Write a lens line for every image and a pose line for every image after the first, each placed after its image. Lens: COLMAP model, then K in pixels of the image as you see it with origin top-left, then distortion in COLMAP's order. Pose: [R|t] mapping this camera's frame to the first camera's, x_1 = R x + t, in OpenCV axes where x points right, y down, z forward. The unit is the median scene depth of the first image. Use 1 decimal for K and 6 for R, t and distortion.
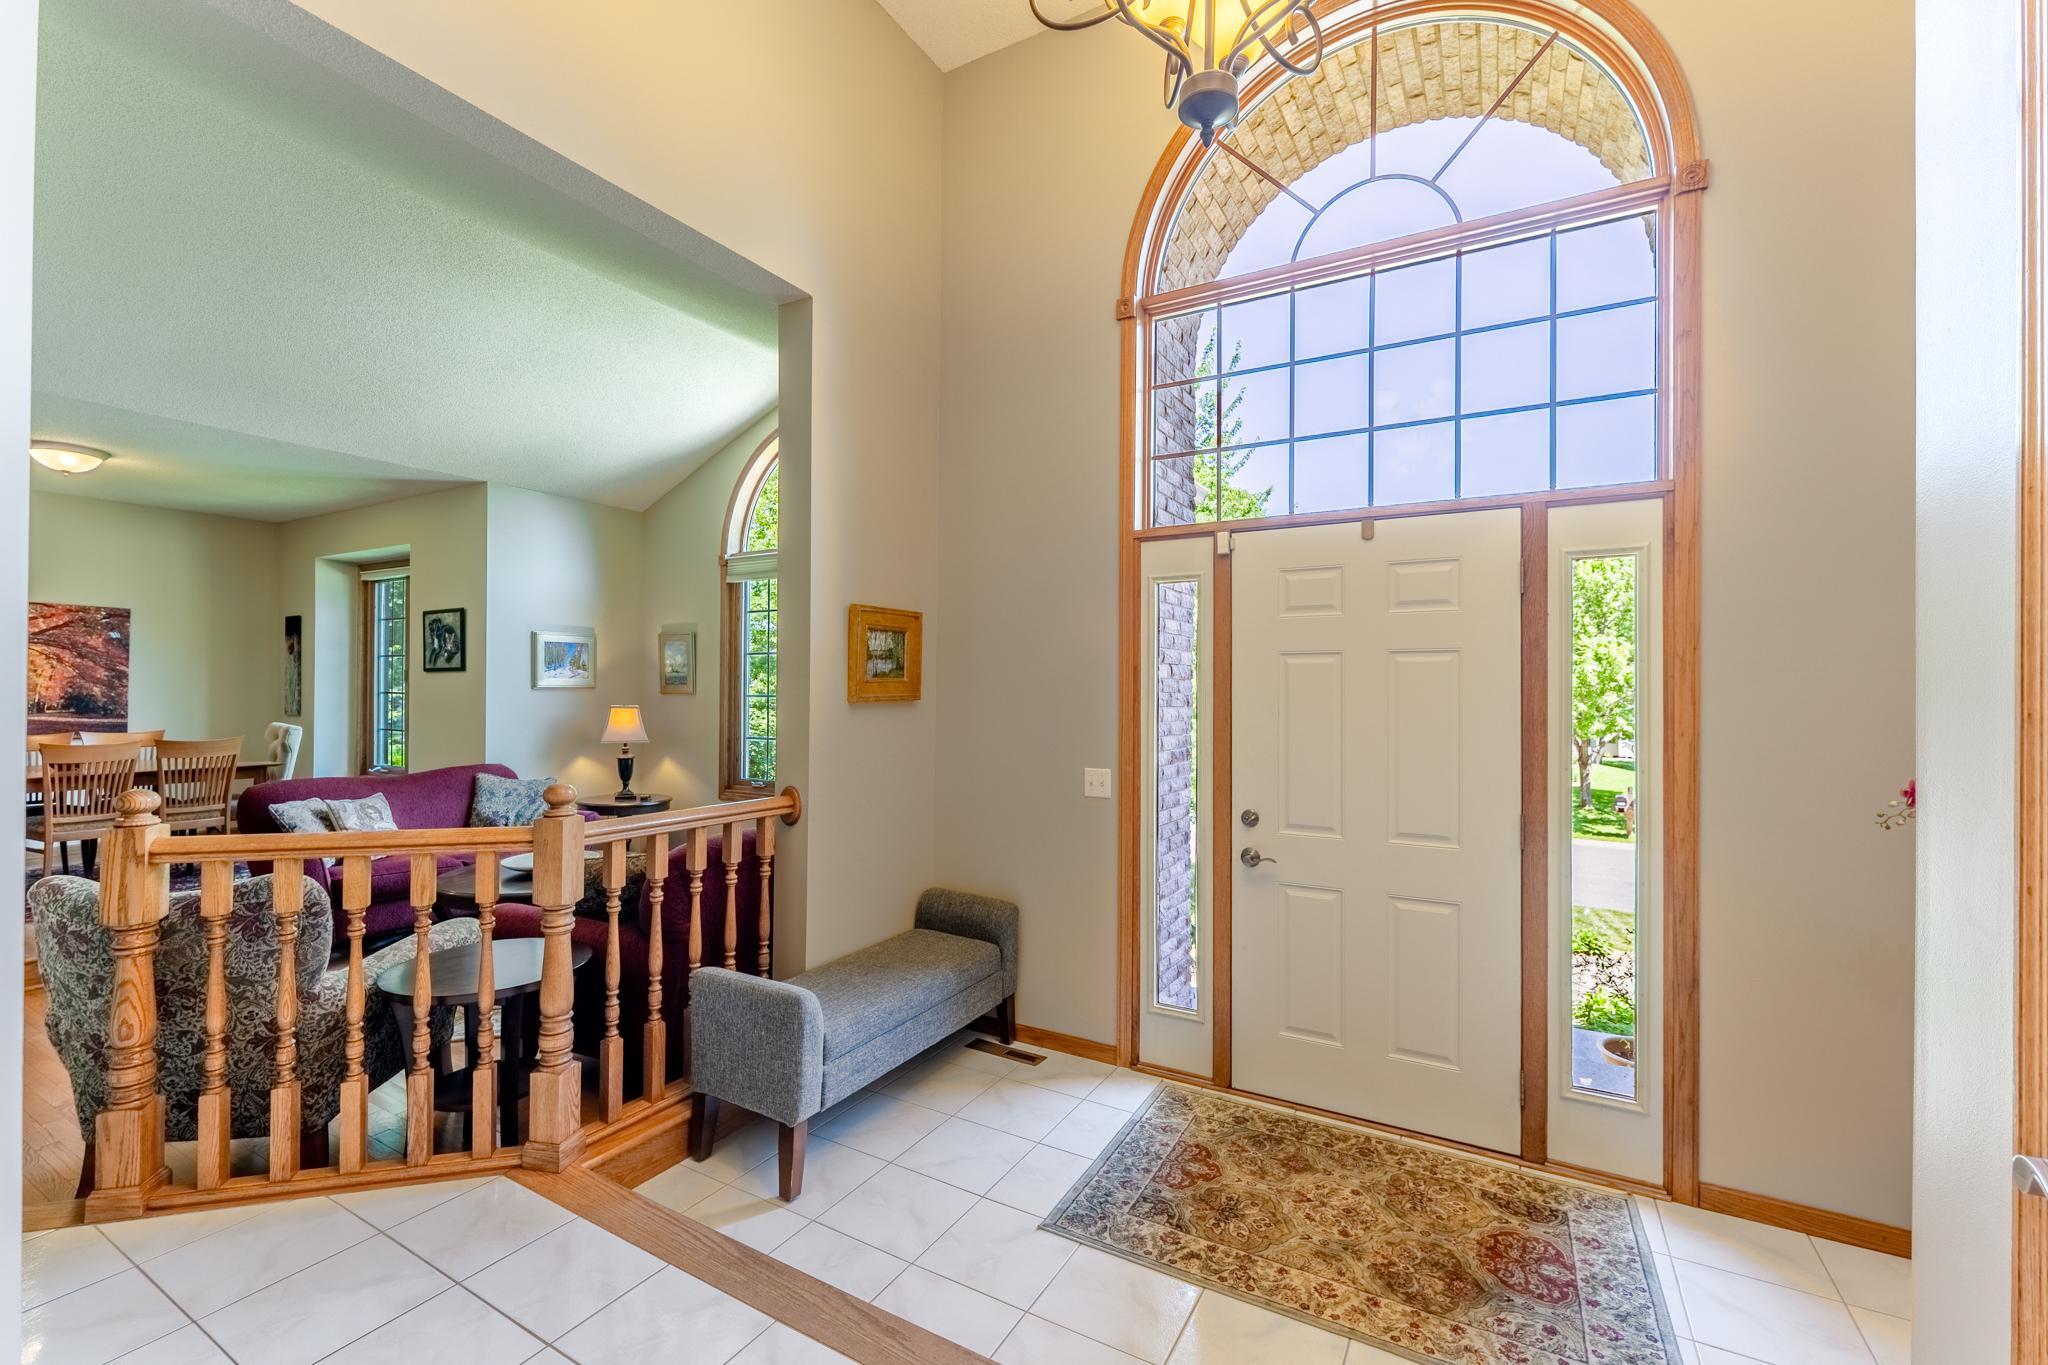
lens RADIAL K [[859.9, 0, 1020.7], [0, 859.9, 688.2], [0, 0, 1]] dist [-0.001448, -0.000228]
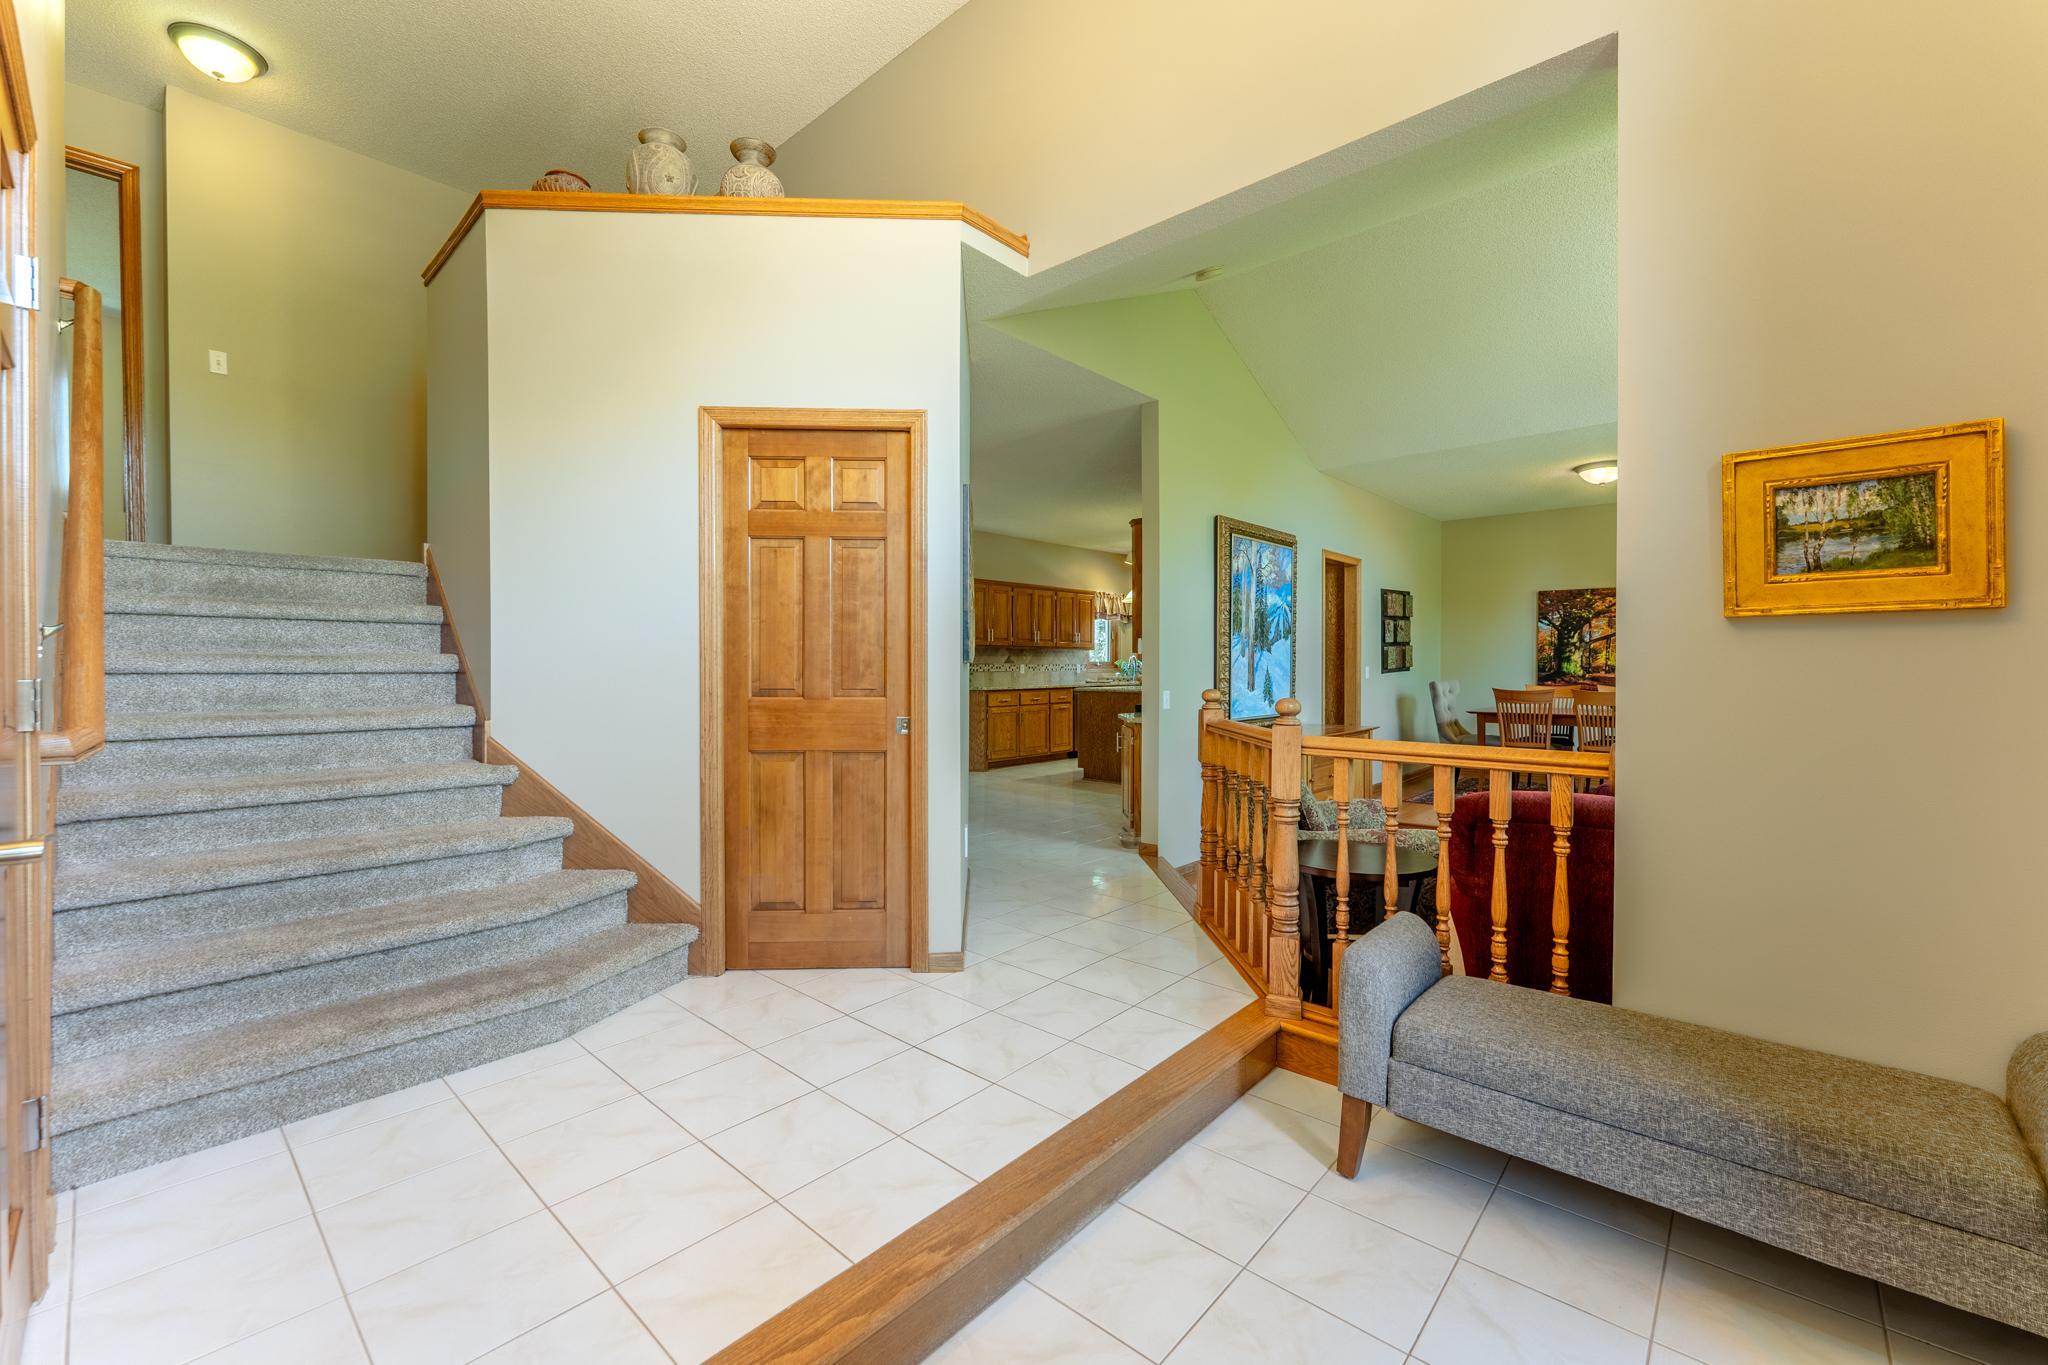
lens RADIAL K [[828.6, 0, 1025.5], [0, 828.6, 684.9], [0, 0, 1]] dist [-0.002360, -0.000691]
pose [[-0.213892, 0.014902, -0.976744, 0.249353], [0.002533, 0.999889, 0.014700, 0.027551], [0.976854, 0.000670, -0.213906, 0.334623]]
